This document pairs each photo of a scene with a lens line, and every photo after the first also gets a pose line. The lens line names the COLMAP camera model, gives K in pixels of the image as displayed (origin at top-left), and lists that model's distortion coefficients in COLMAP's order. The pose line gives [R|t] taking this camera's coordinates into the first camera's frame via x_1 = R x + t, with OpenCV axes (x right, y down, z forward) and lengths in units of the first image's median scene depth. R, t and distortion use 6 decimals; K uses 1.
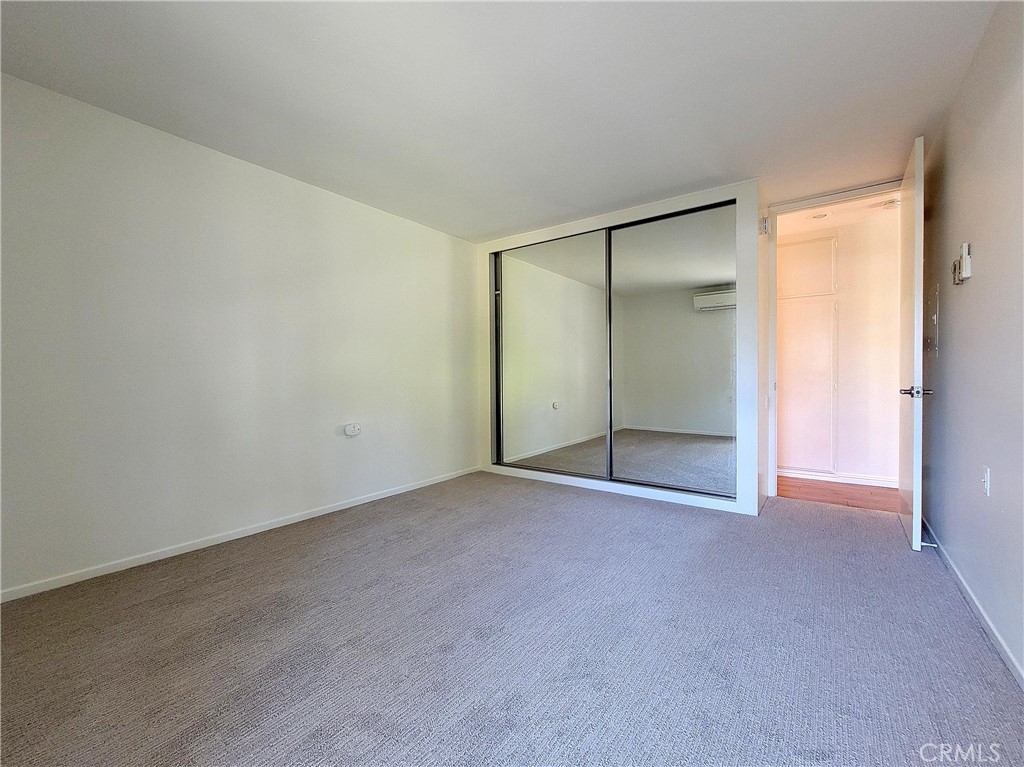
lens RADIAL K [[431.5, 0, 512.0], [0, 431.5, 383.5], [0, 0, 1]] dist [0.001806, 0.000212]
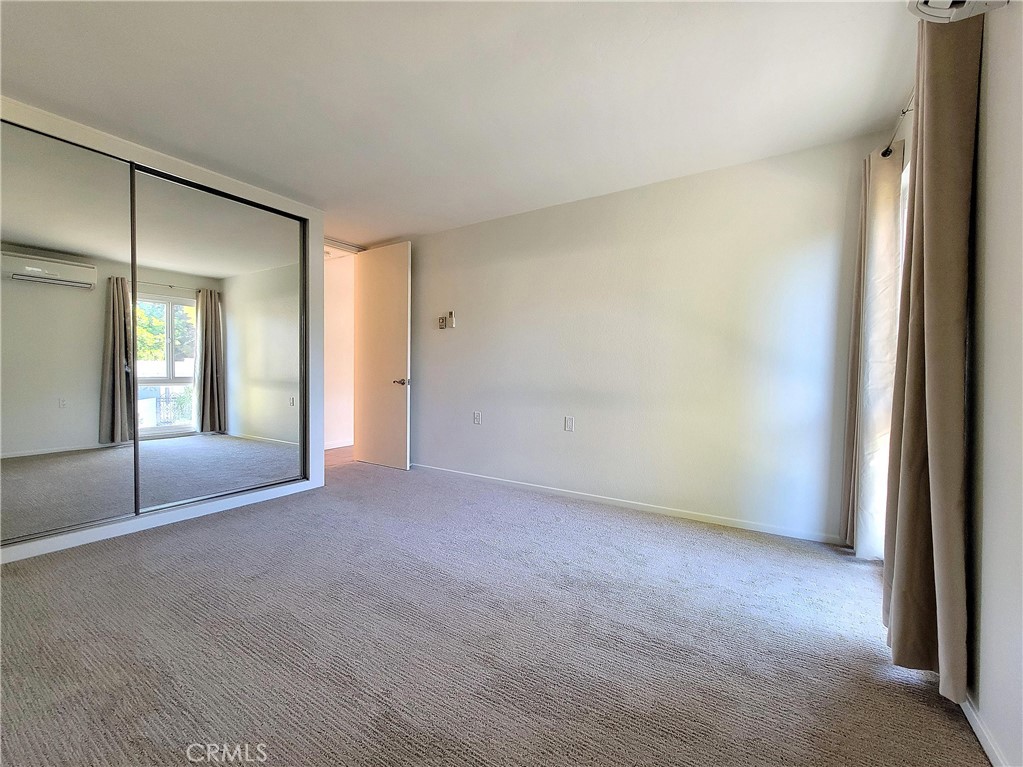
lens RADIAL K [[431.1, 0, 511.5], [0, 431.1, 383.5], [0, 0, 1]] dist [0.001806, 0.000212]
pose [[-0.070876, -0.018373, 0.997316, -0.694093], [0.011710, 0.999746, 0.019250, -0.002393], [-0.997416, 0.013043, -0.070643, 0.550060]]
